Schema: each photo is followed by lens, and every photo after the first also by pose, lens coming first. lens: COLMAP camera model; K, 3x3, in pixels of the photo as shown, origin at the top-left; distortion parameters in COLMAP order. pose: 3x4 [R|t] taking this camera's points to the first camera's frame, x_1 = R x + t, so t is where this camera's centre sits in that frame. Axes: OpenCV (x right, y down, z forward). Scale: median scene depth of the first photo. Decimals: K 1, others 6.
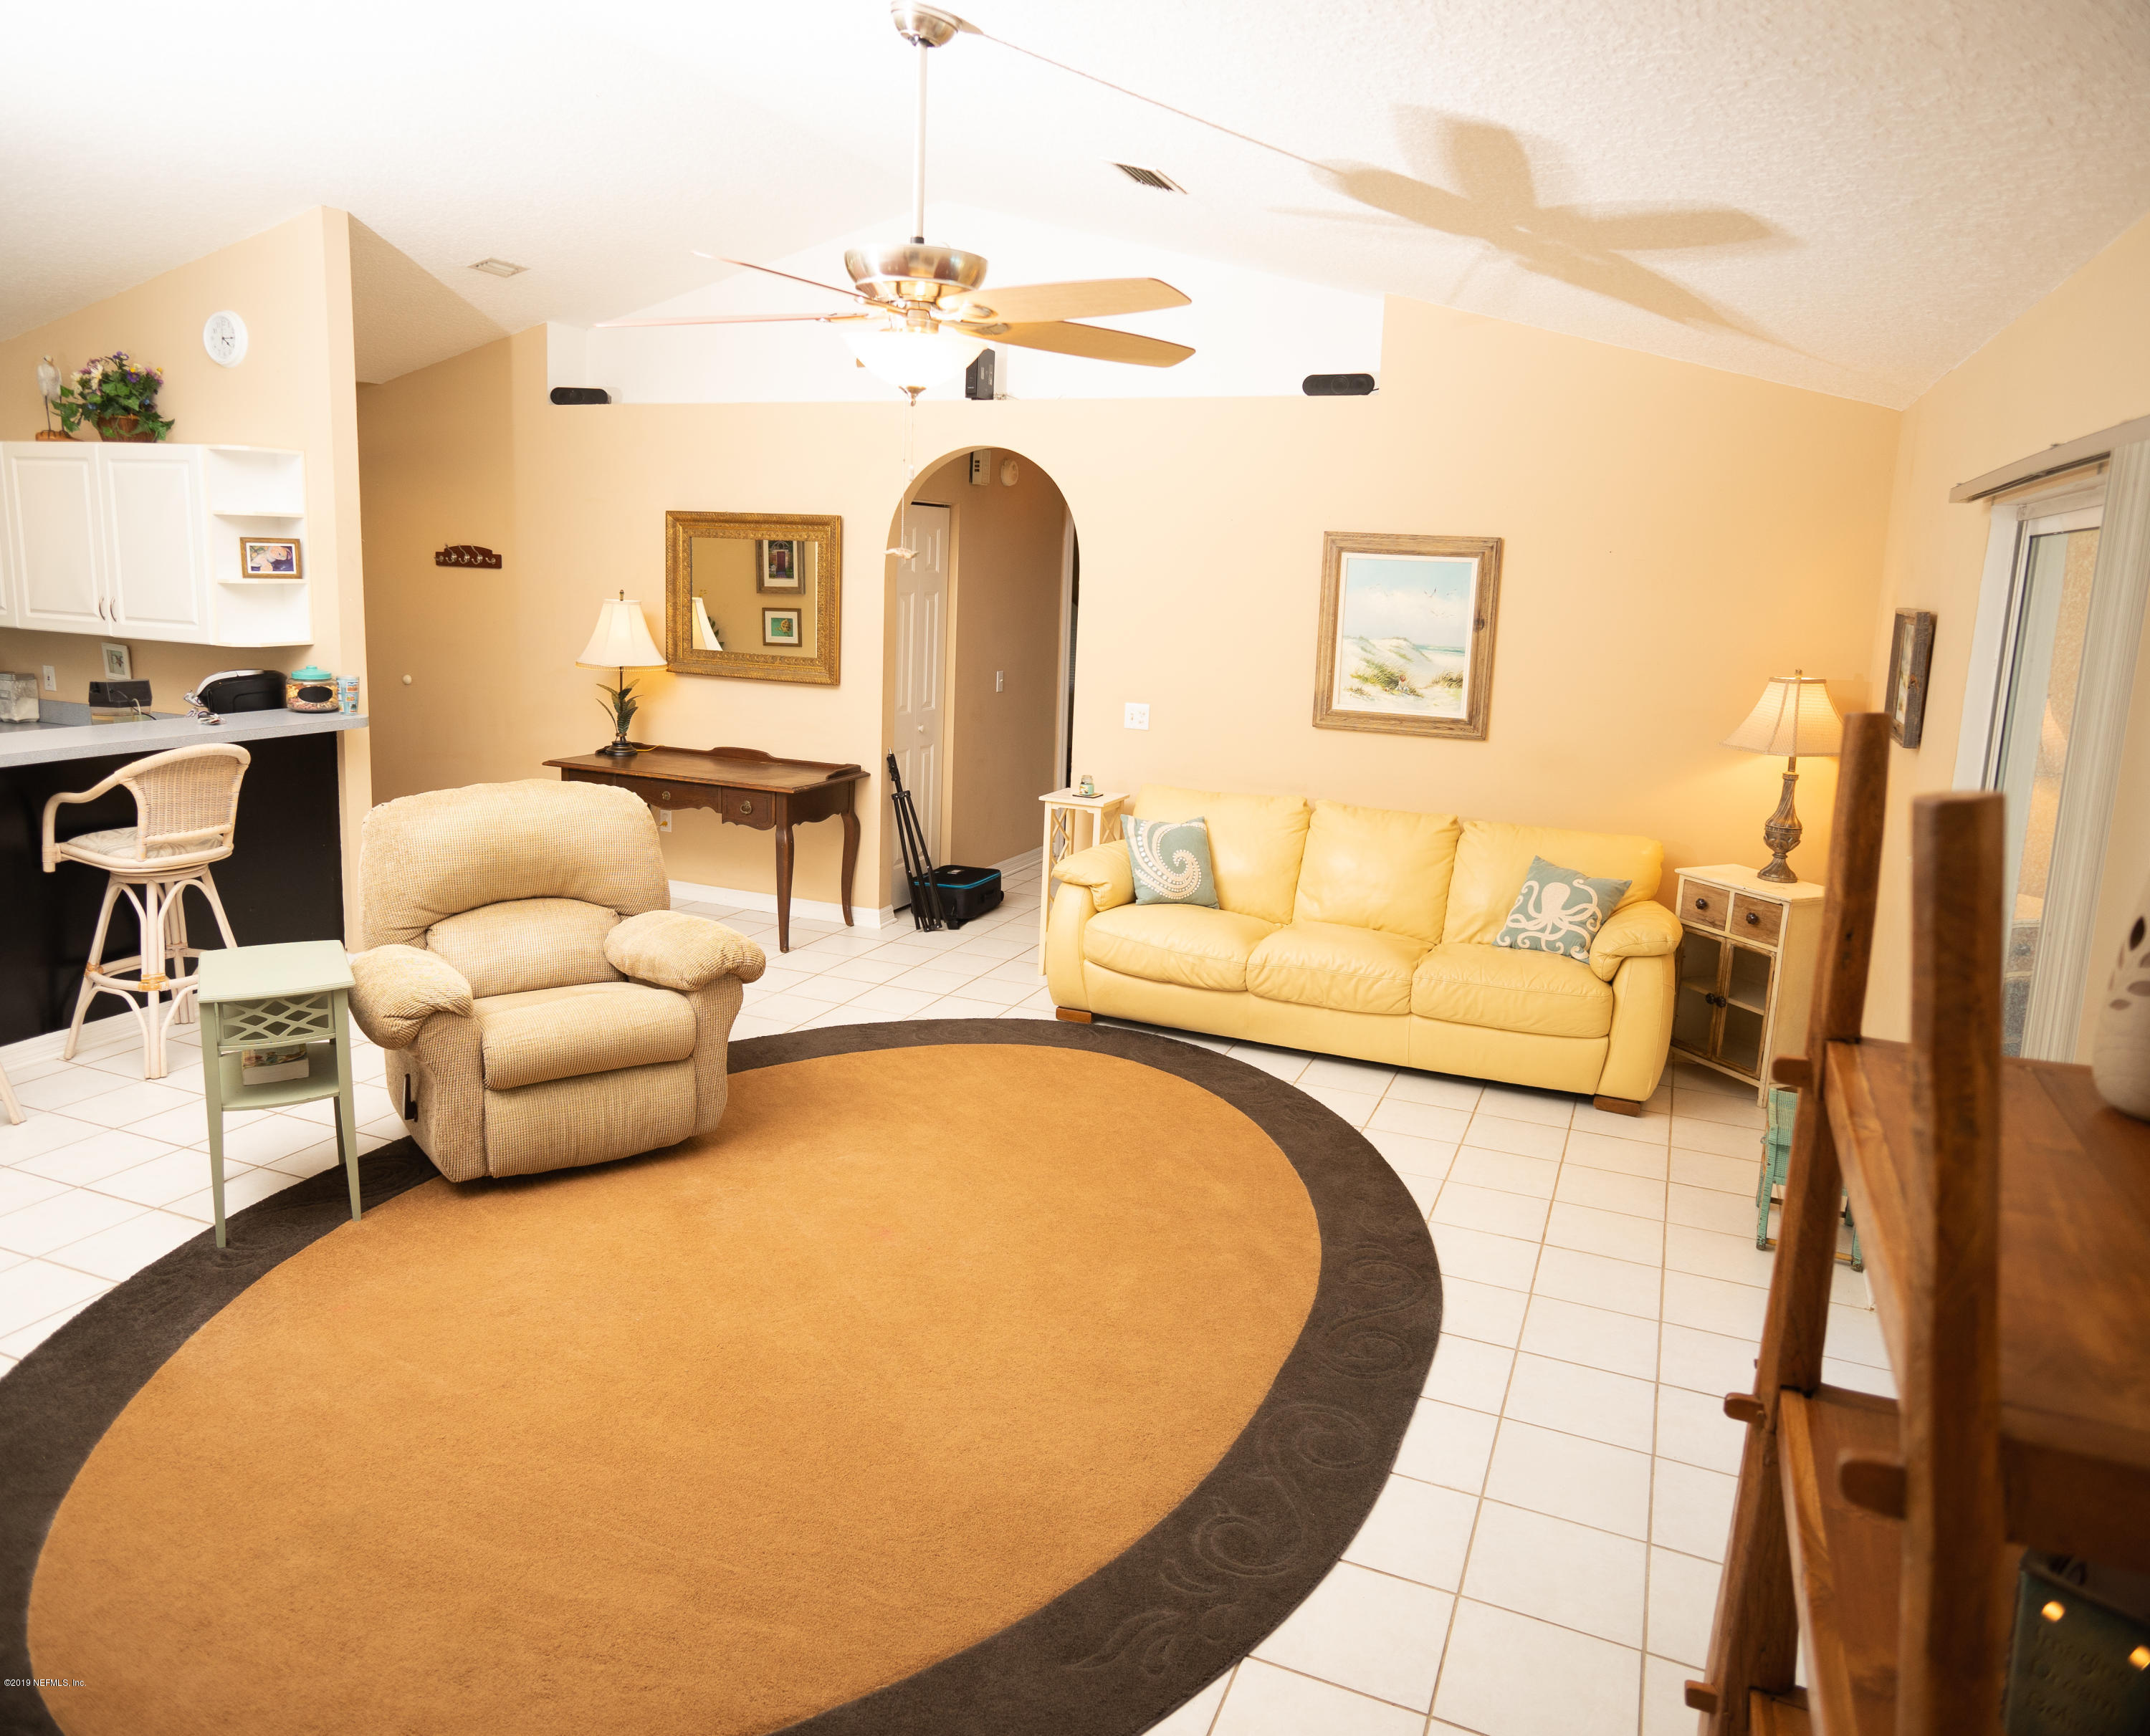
lens RADIAL K [[1451.6, 0, 1064.7], [0, 1451.6, 849.9], [0, 0, 1]] dist [-0.001771, -0.000004]
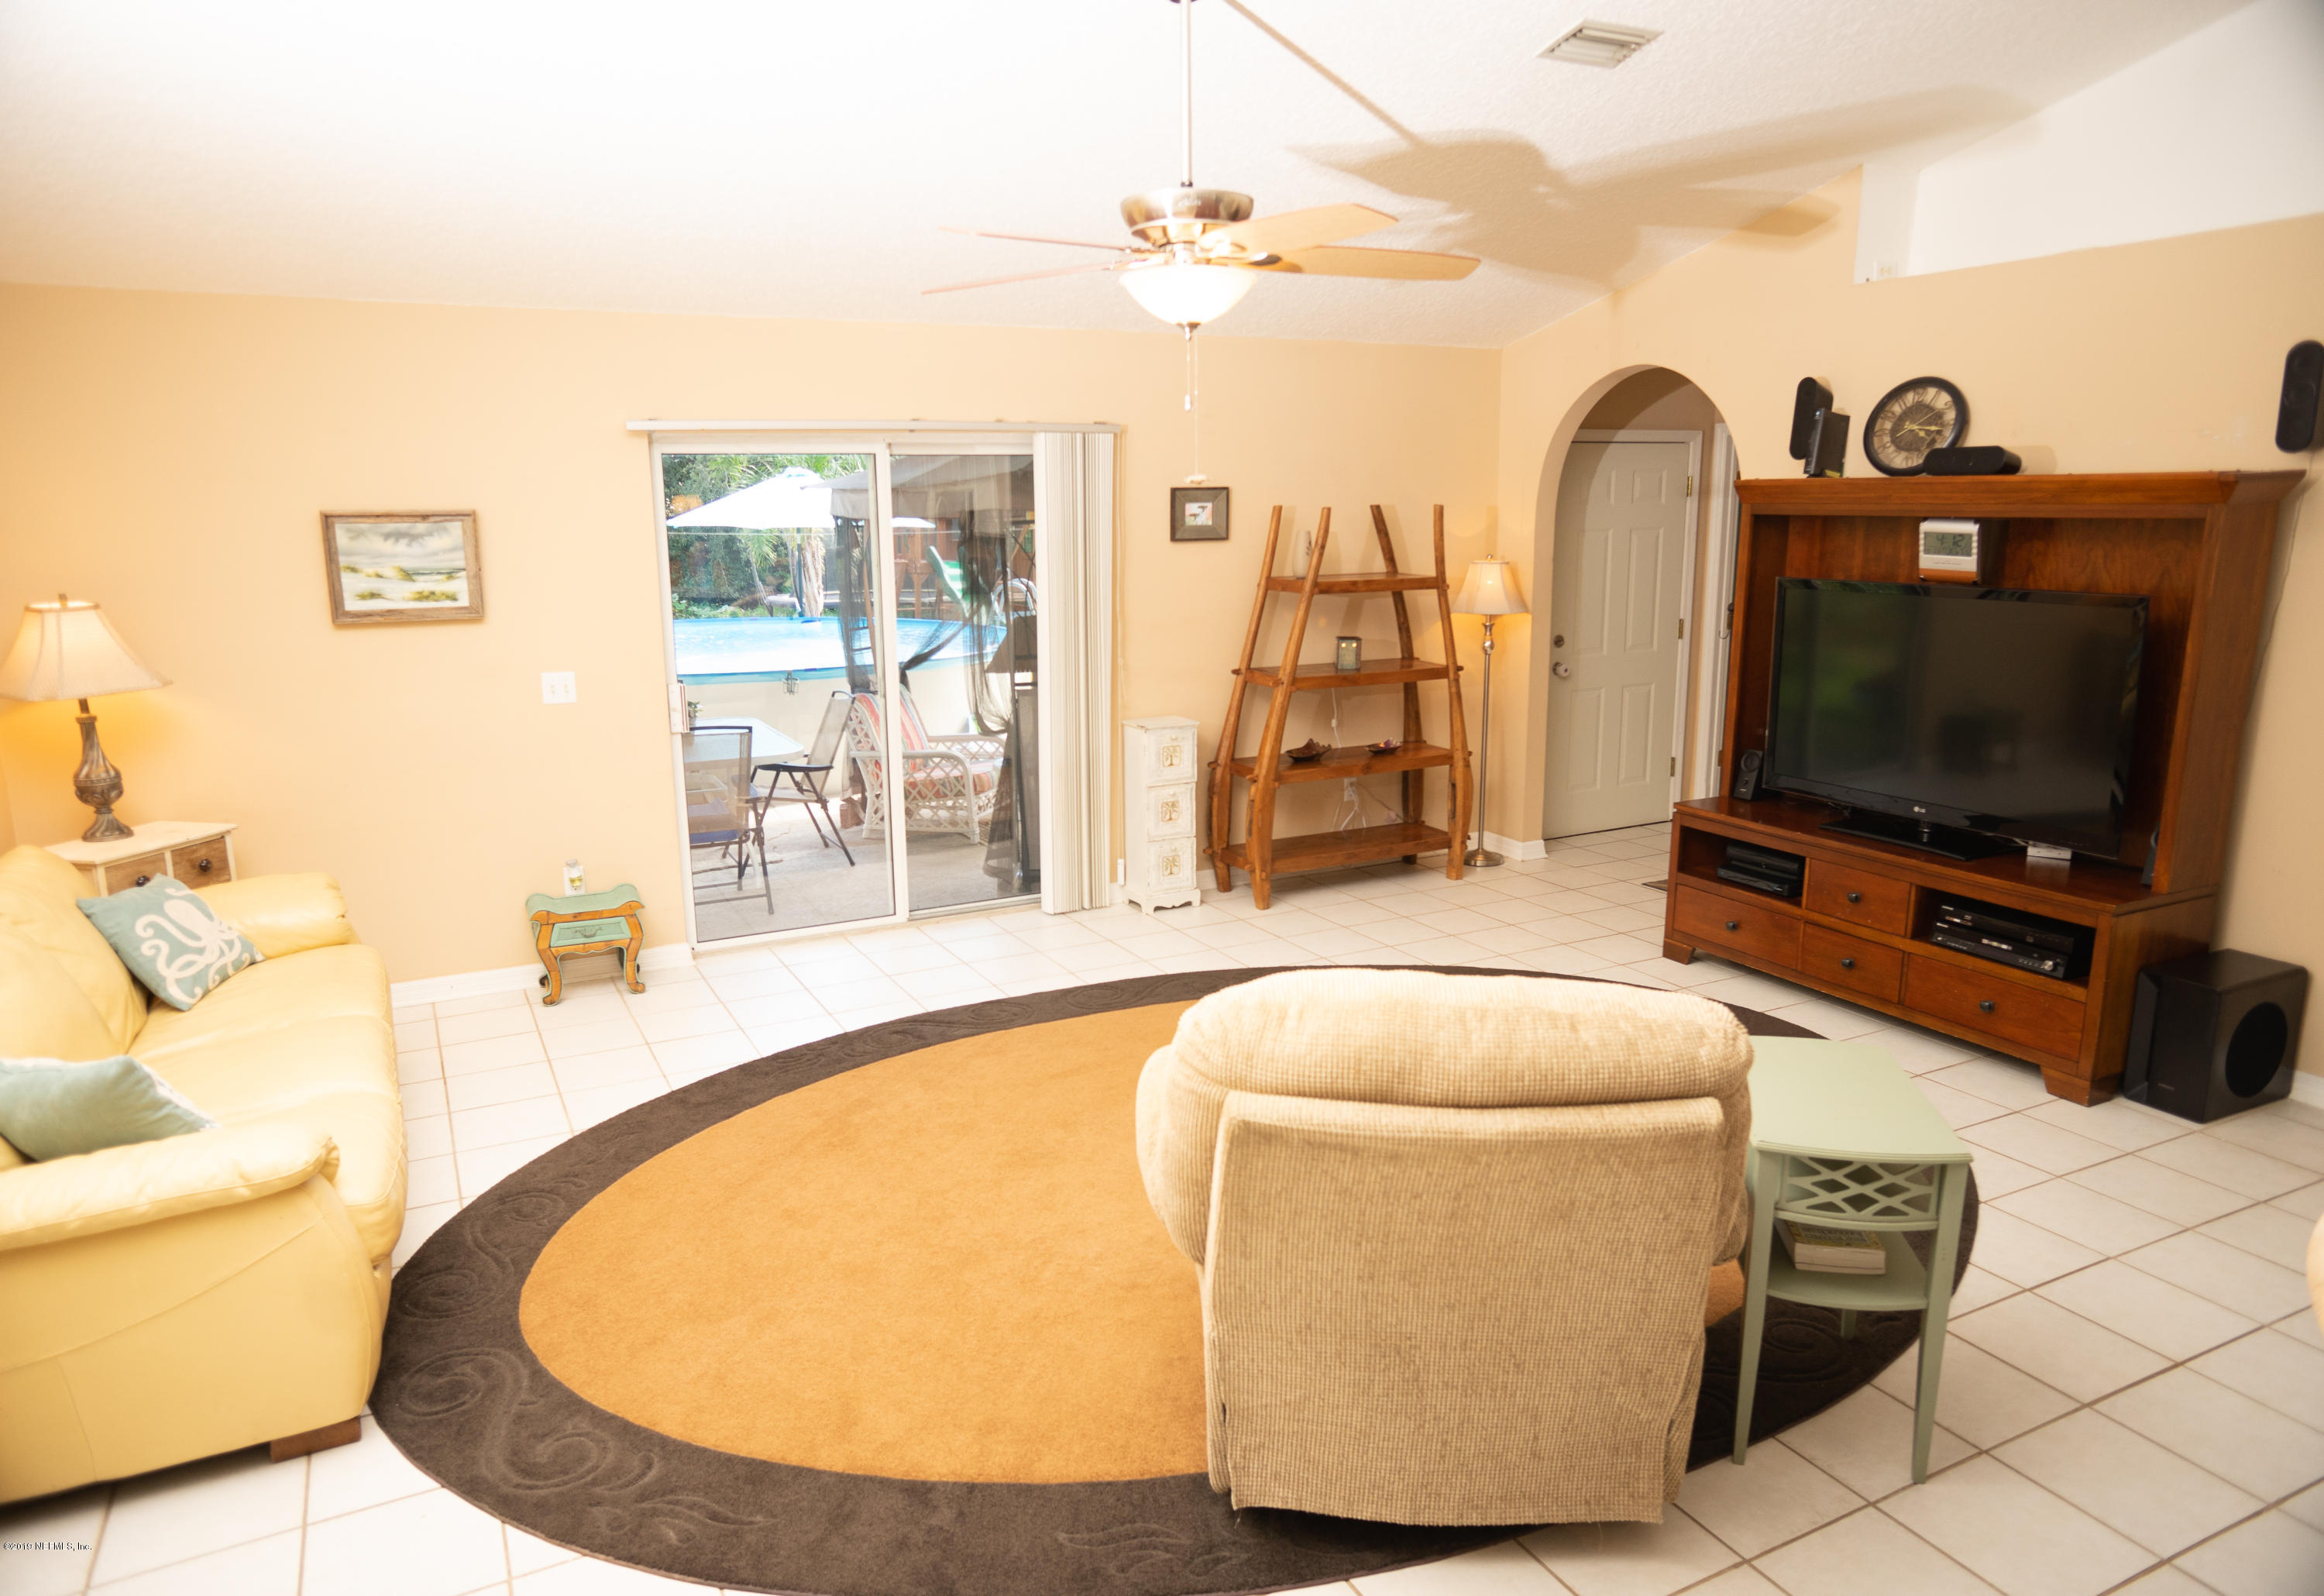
lens RADIAL K [[1471.8, 0, 1160.4], [0, 1471.8, 808.2], [0, 0, 1]] dist [0.009764, 0.005908]
pose [[-0.773443, -0.164188, 0.612232, -0.479567], [0.102219, 0.920921, 0.376106, -0.236783], [-0.625570, 0.353478, -0.695497, 1.084553]]
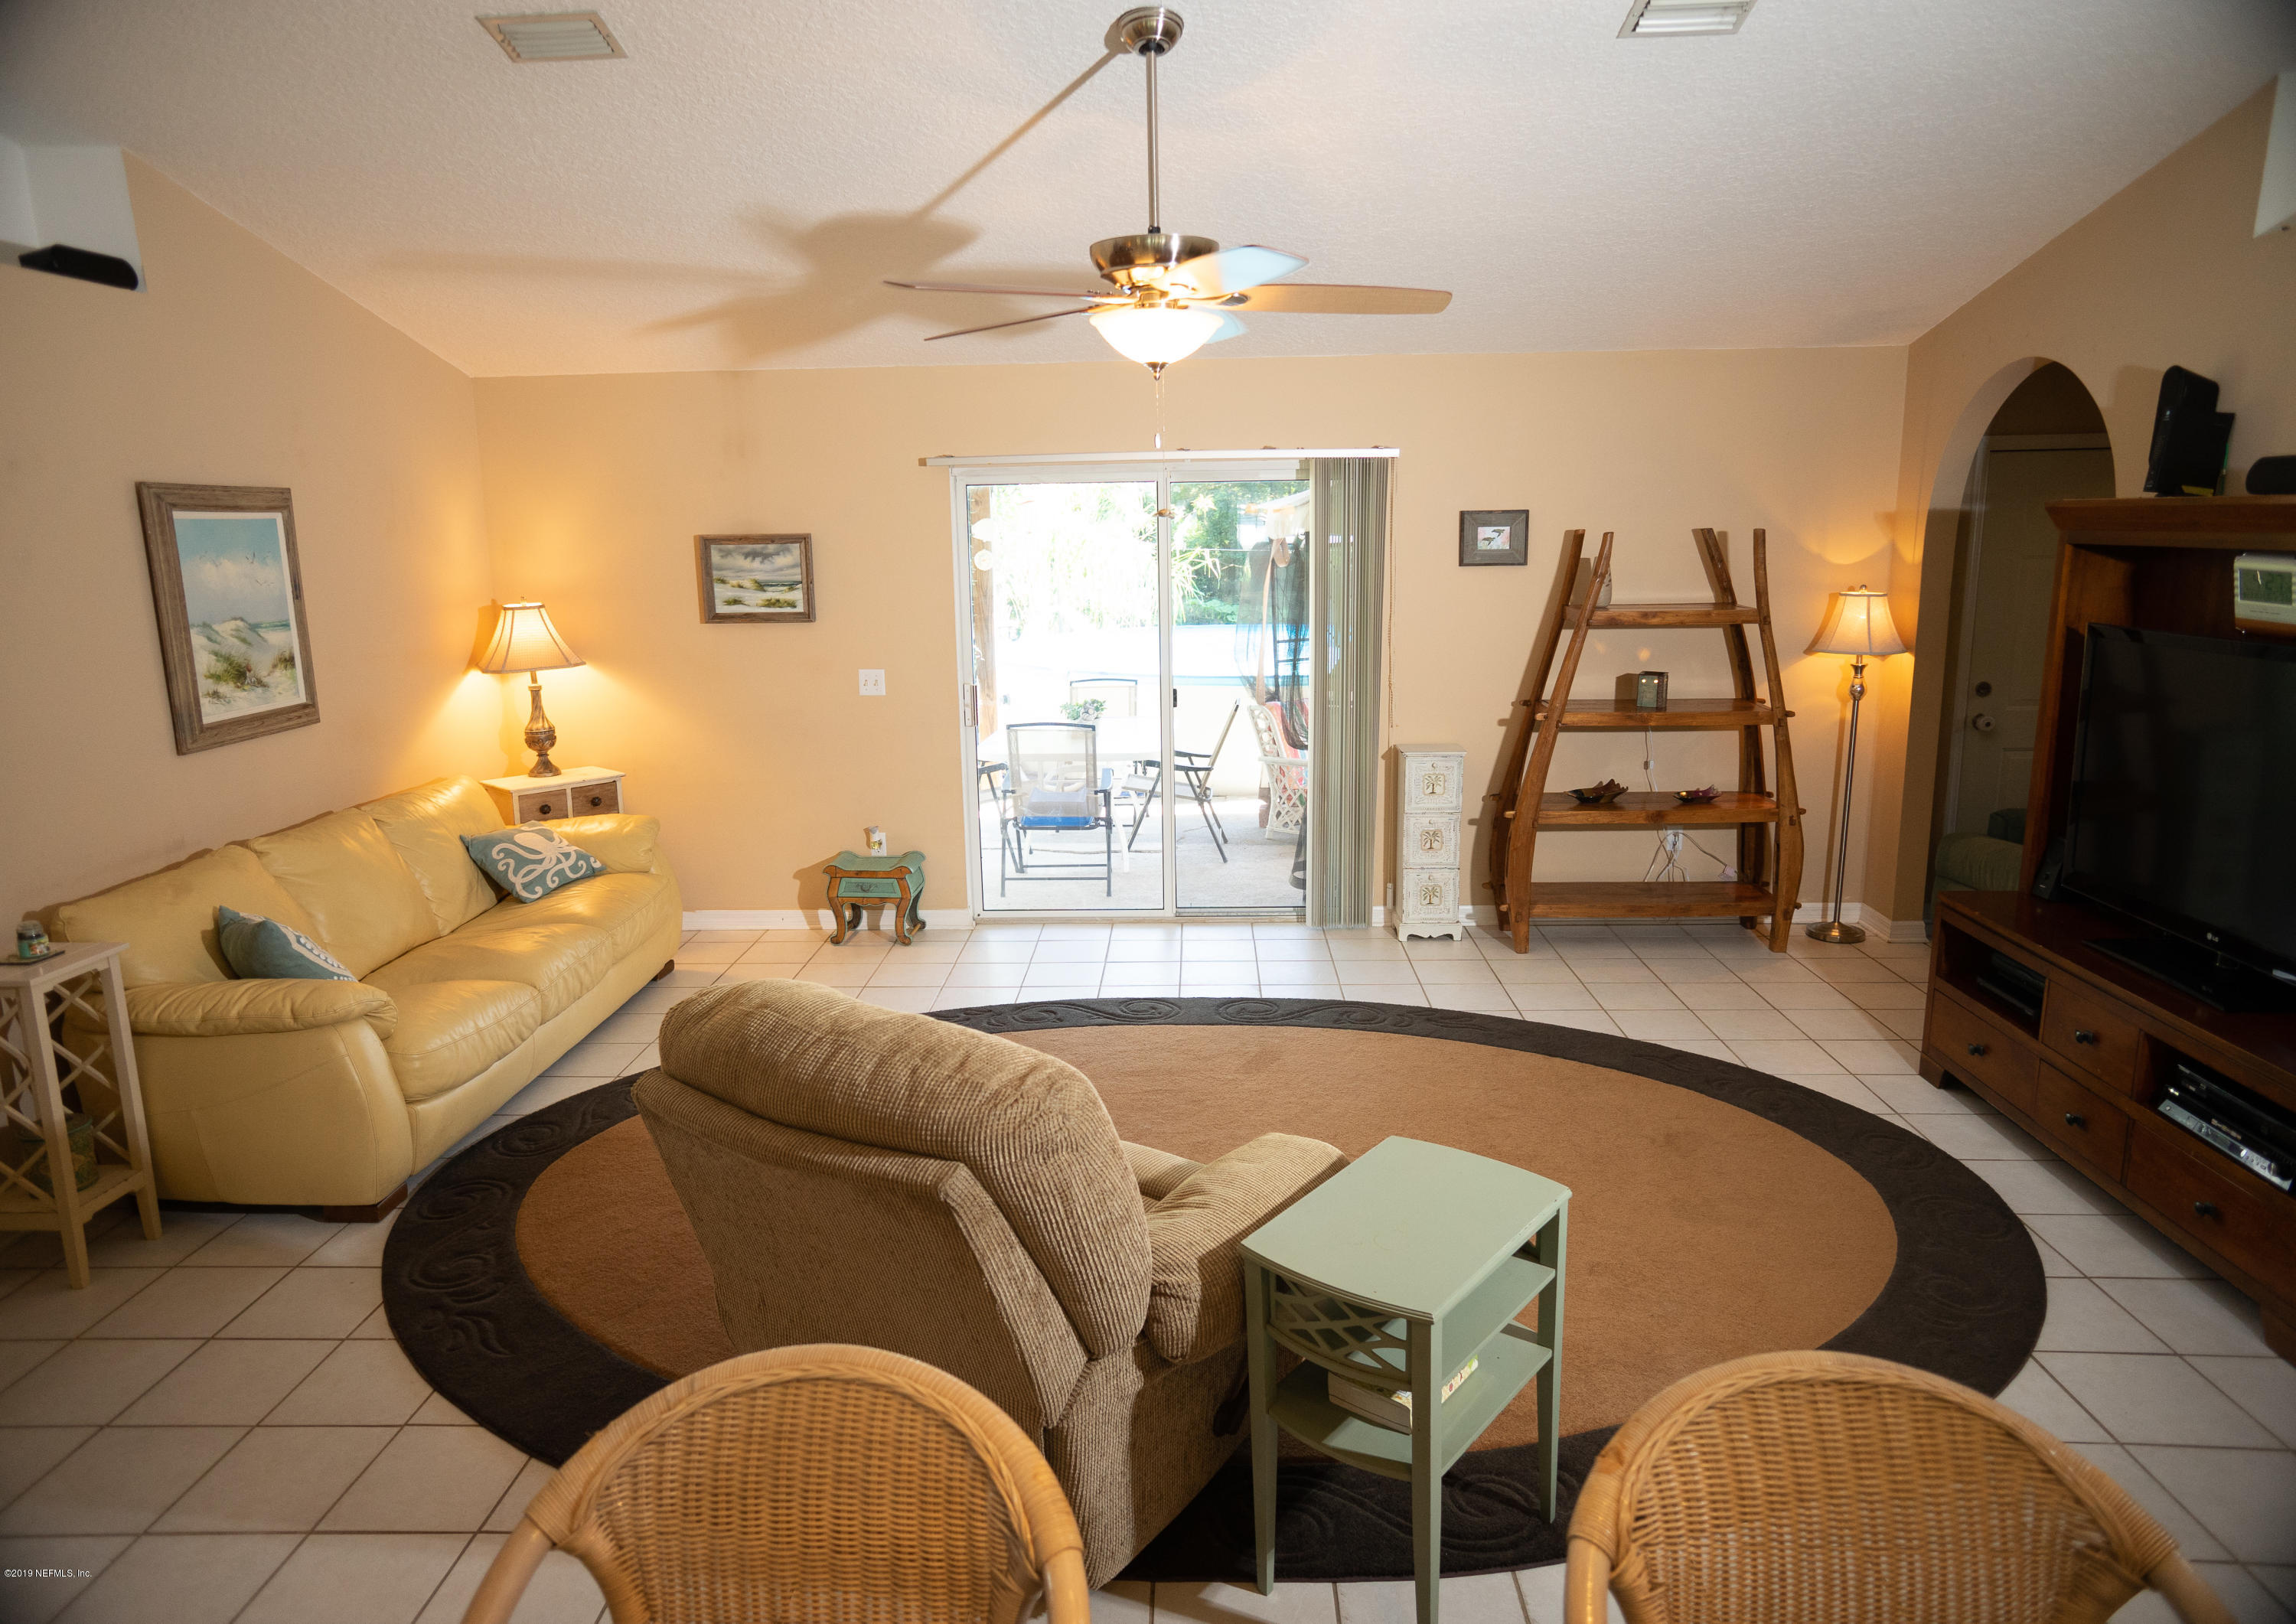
lens RADIAL K [[1426.1, 0, 1140.1], [0, 1426.1, 803.2], [0, 0, 1]] dist [0.009947, 0.003390]
pose [[-0.375625, -0.216755, 0.901068, -0.668202], [0.178688, 0.937084, 0.299908, -0.197303], [-0.909382, 0.273663, -0.313261, 0.828737]]
